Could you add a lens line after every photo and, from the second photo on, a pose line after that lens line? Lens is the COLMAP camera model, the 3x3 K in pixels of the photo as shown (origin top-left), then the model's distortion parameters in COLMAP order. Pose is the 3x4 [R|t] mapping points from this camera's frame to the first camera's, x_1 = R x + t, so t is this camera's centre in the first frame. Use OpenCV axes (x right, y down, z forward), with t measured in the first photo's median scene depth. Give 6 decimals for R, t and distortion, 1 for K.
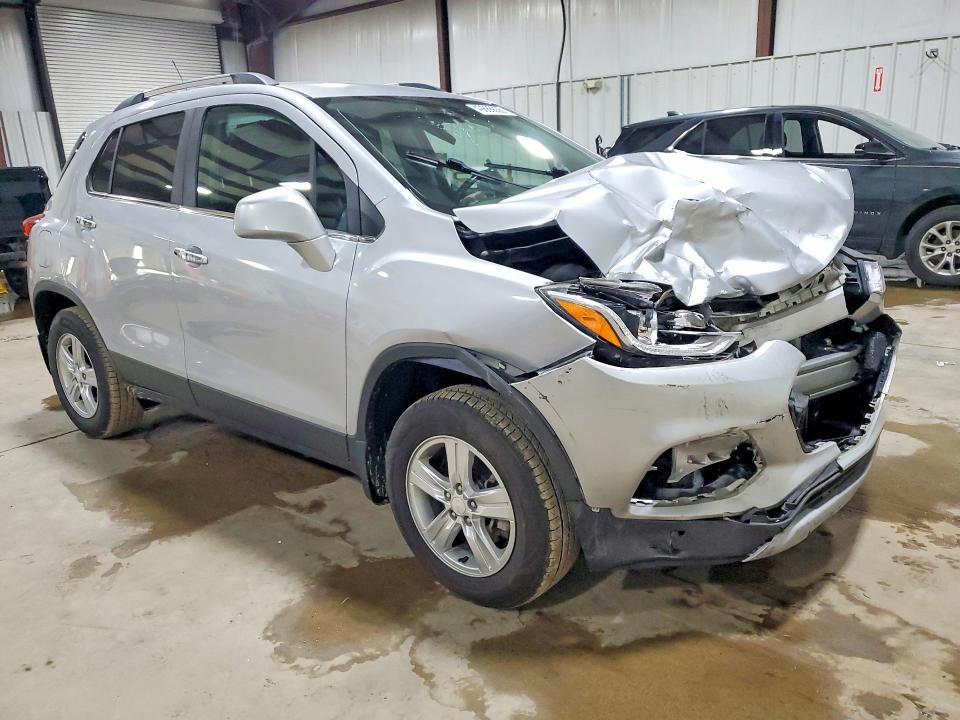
lens RADIAL K [[760.1, 0, 468.9], [0, 760.1, 359.9], [0, 0, 1]] dist [0.027325, 0.000850]
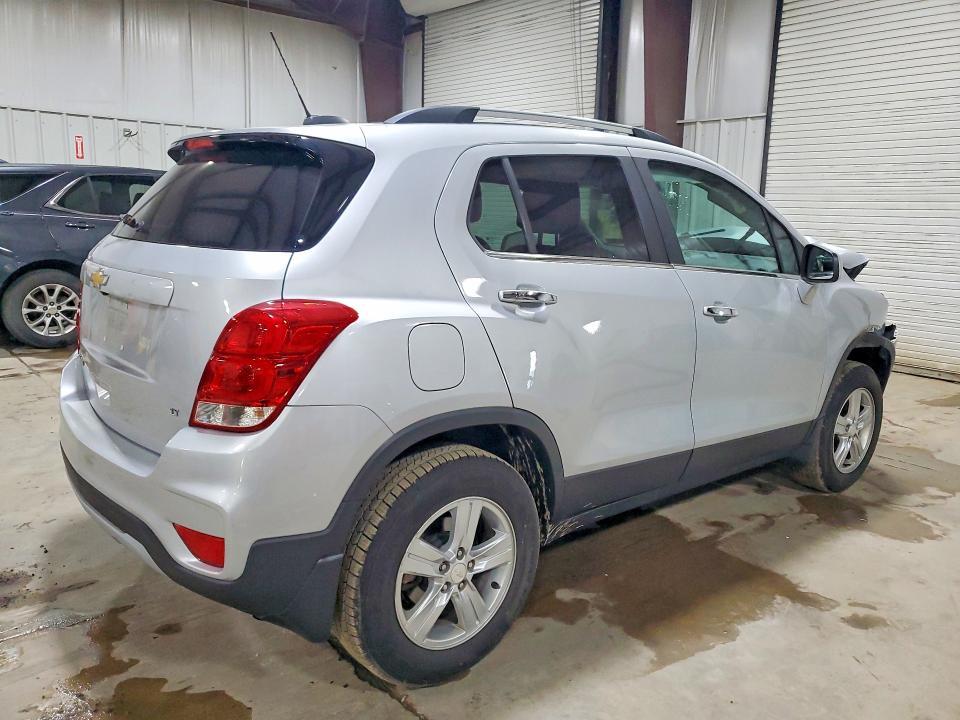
lens RADIAL K [[760.1, 0, 468.9], [0, 760.1, 359.9], [0, 0, 1]] dist [0.027325, 0.000850]
pose [[0.163001, -0.146697, 0.975659, -1.384957], [0.221988, 0.968982, 0.108606, -0.261720], [-0.961328, 0.198882, 0.190510, 1.128480]]
